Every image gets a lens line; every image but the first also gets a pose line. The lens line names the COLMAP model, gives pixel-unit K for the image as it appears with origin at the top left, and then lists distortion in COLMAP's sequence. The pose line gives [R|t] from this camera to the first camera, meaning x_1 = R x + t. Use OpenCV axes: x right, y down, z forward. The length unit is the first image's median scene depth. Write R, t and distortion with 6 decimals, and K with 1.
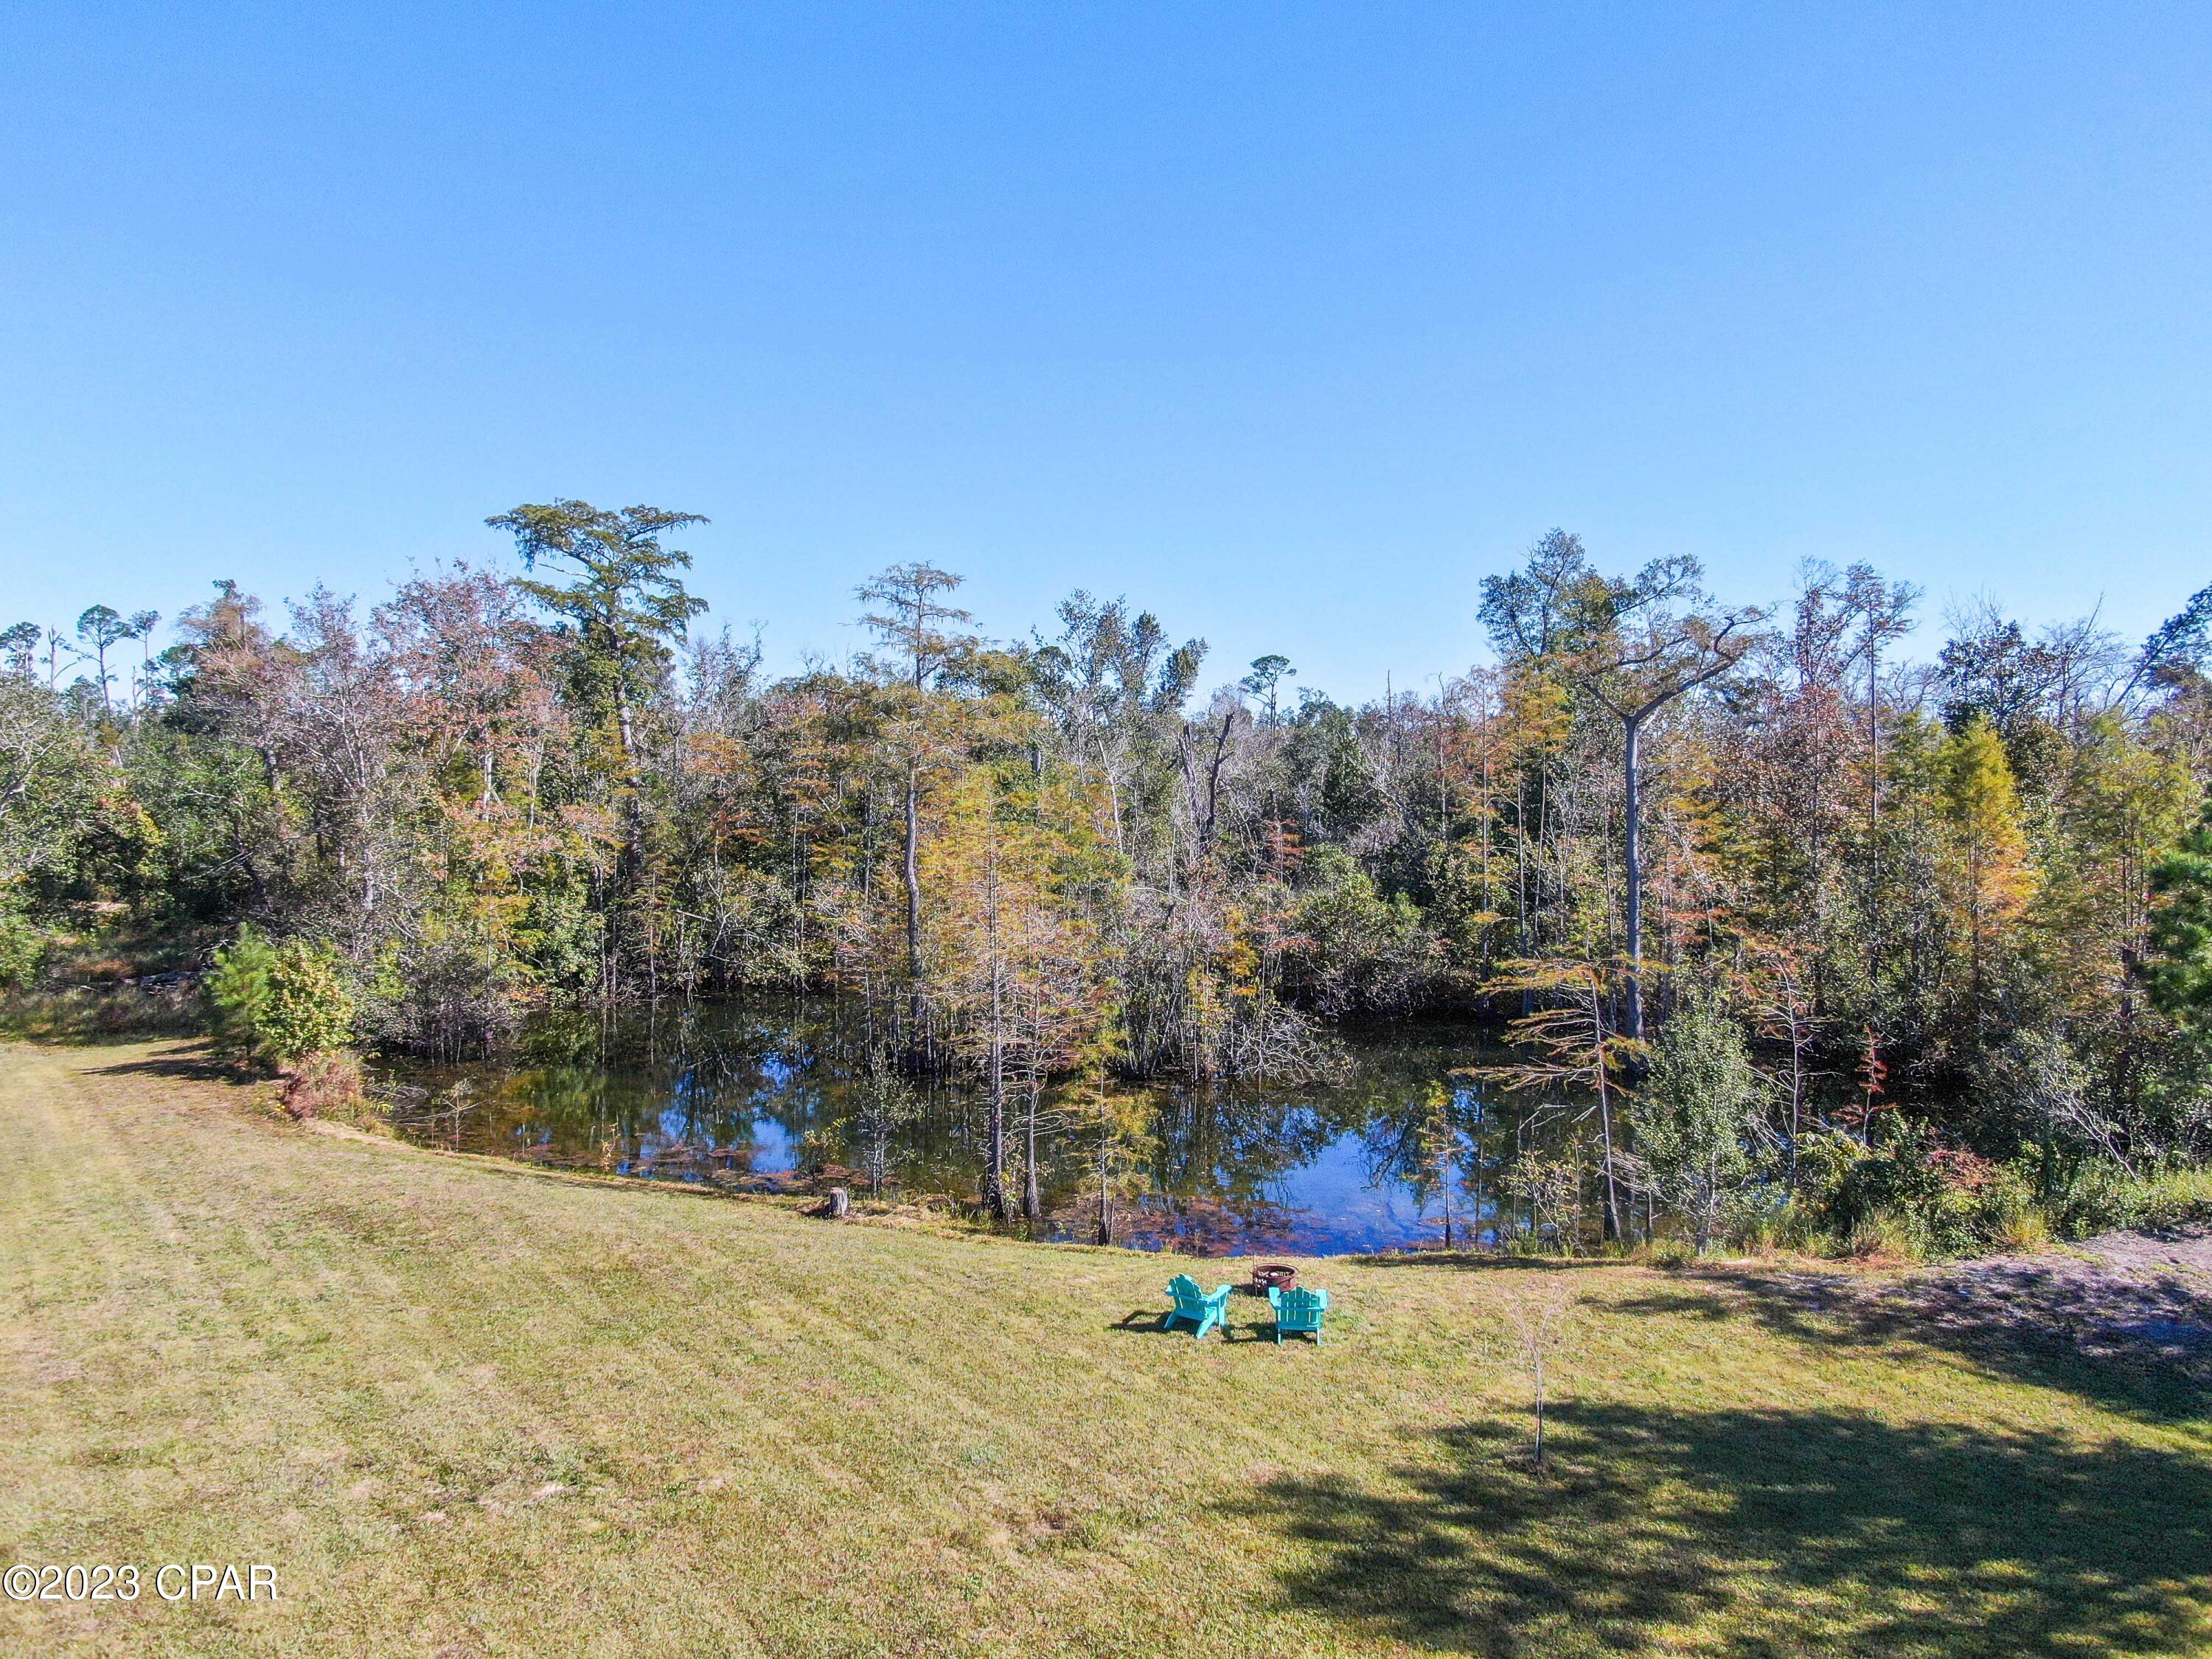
lens RADIAL K [[1594.2, 0, 1106.0], [0, 1594.2, 829.5], [0, 0, 1]] dist [-0.014812, -0.000478]
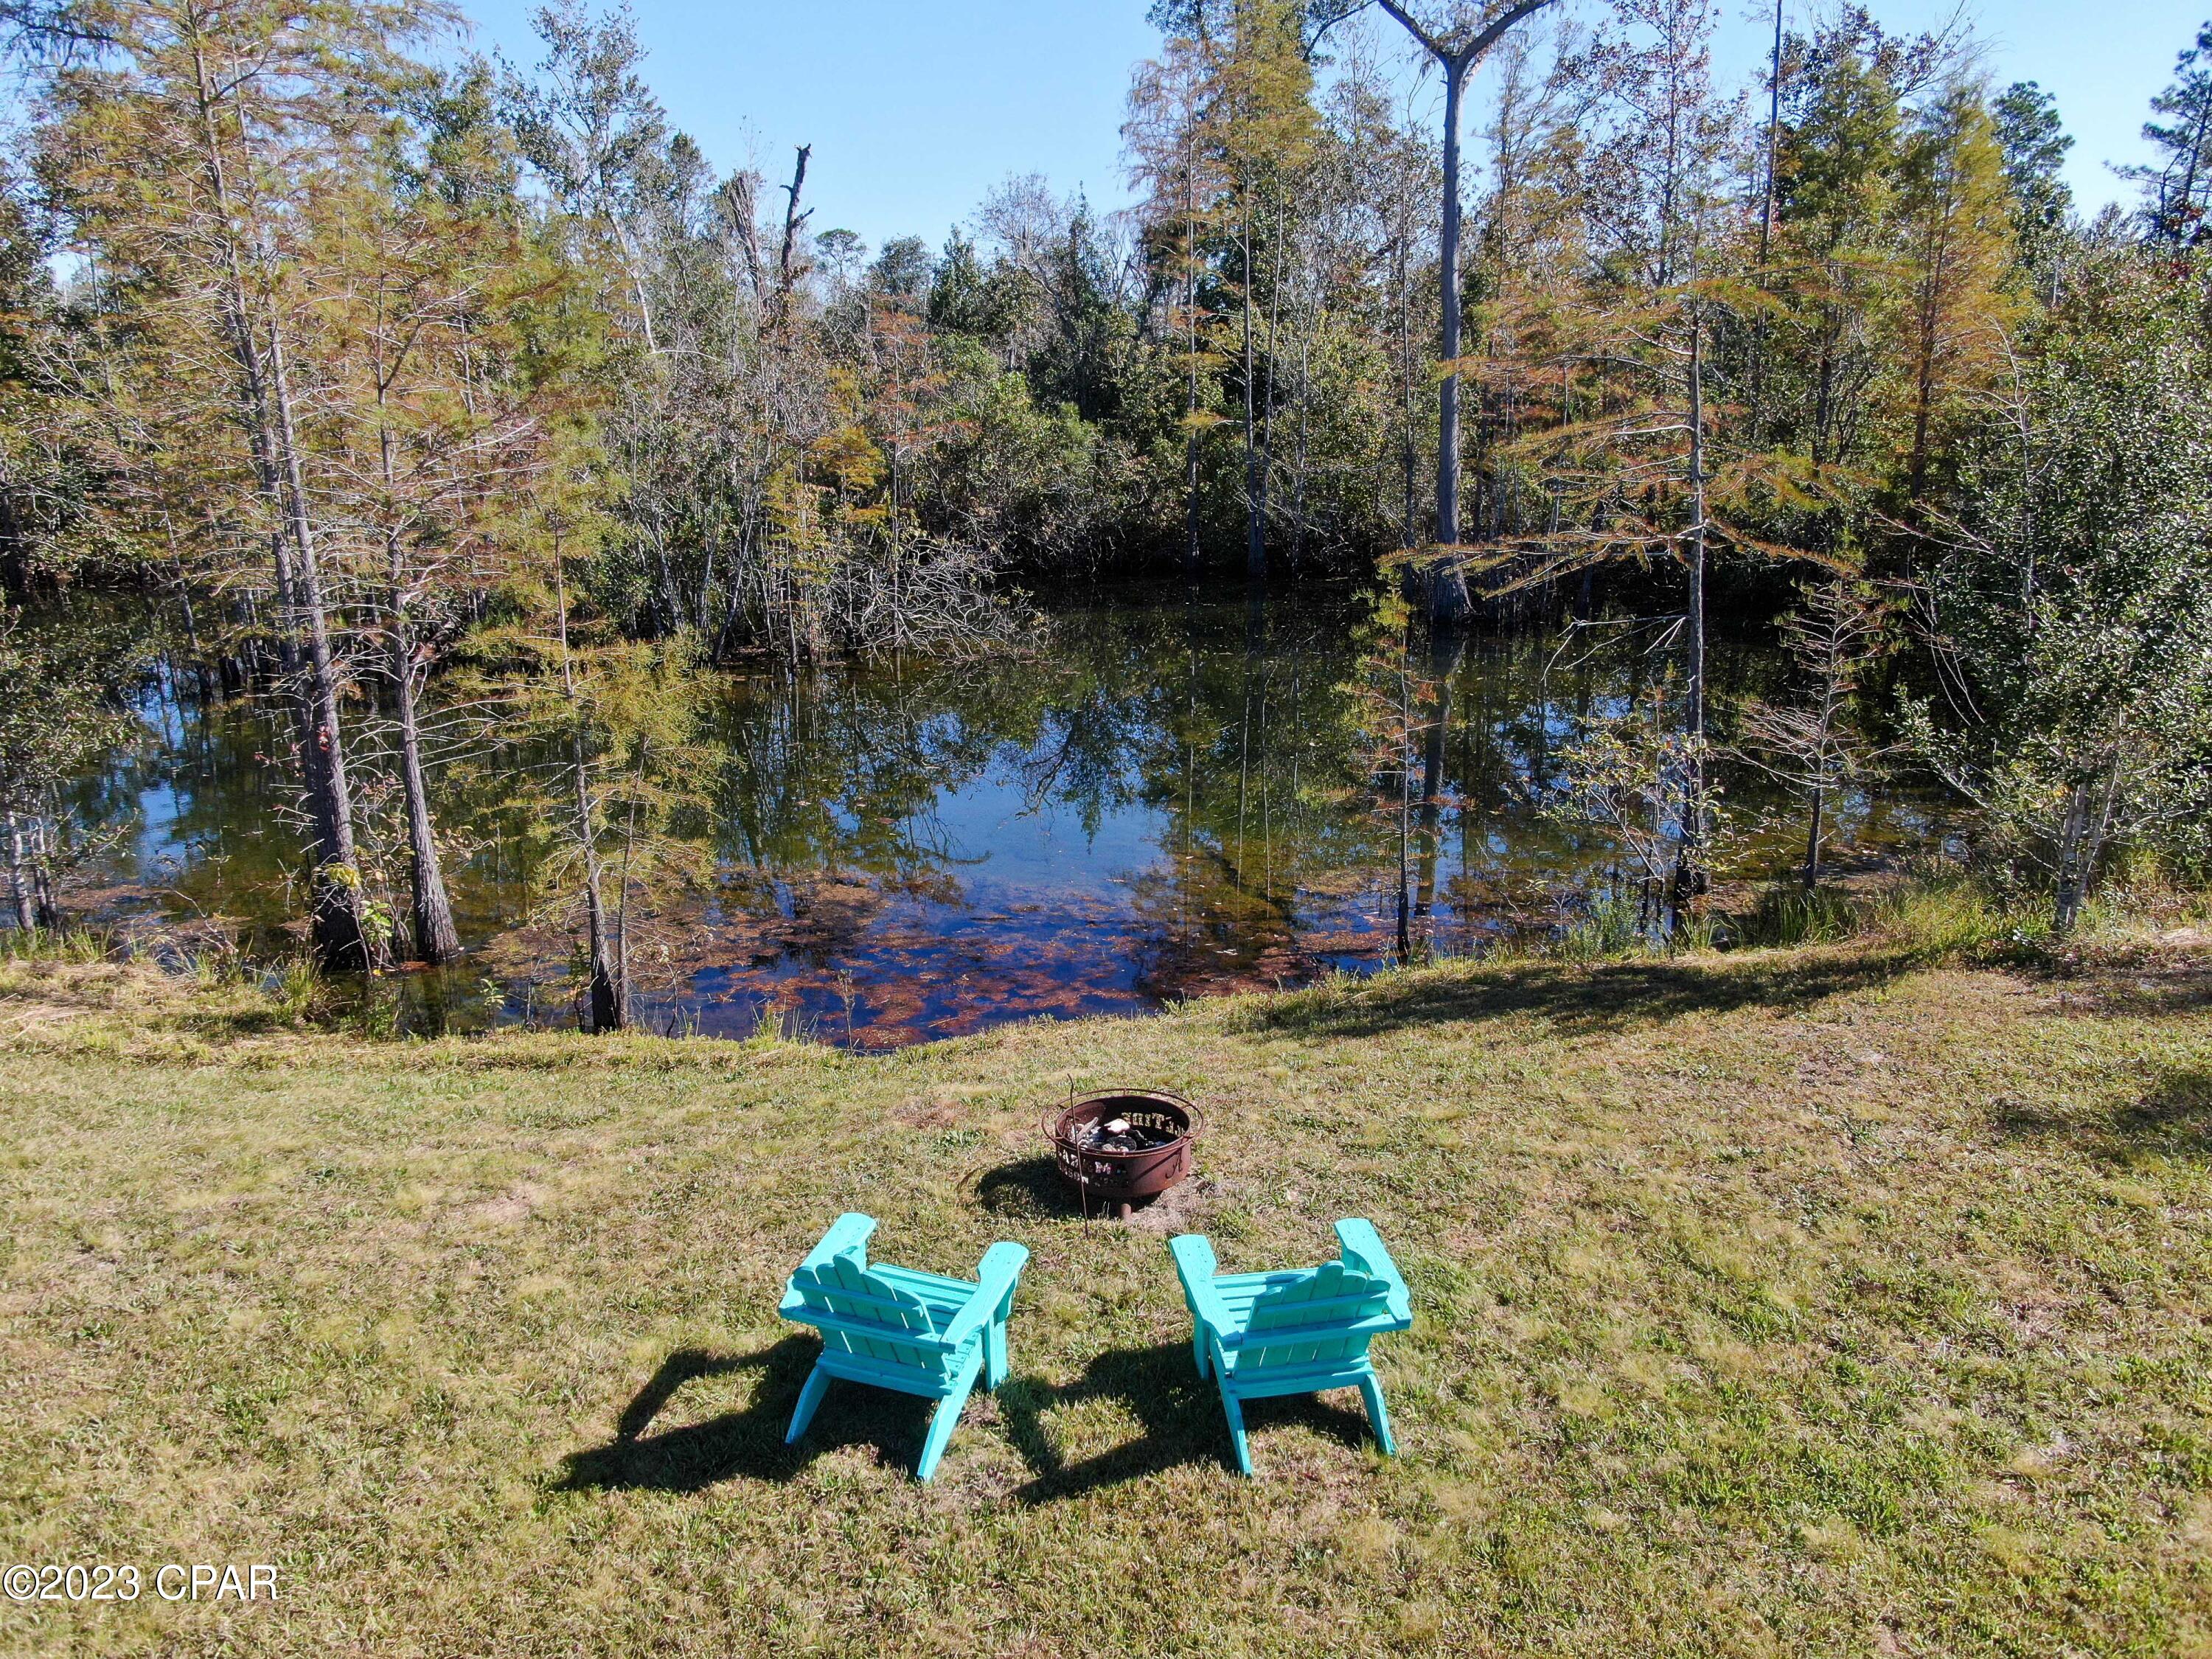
lens RADIAL K [[1670.0, 0, 1106.0], [0, 1670.0, 829.5], [0, 0, 1]] dist [0.002899, 0.001295]
pose [[0.967789, -0.080178, 0.238653, 0.021448], [0.023526, 0.972587, 0.231346, 0.109870], [-0.250660, -0.218280, 0.943146, 0.533828]]
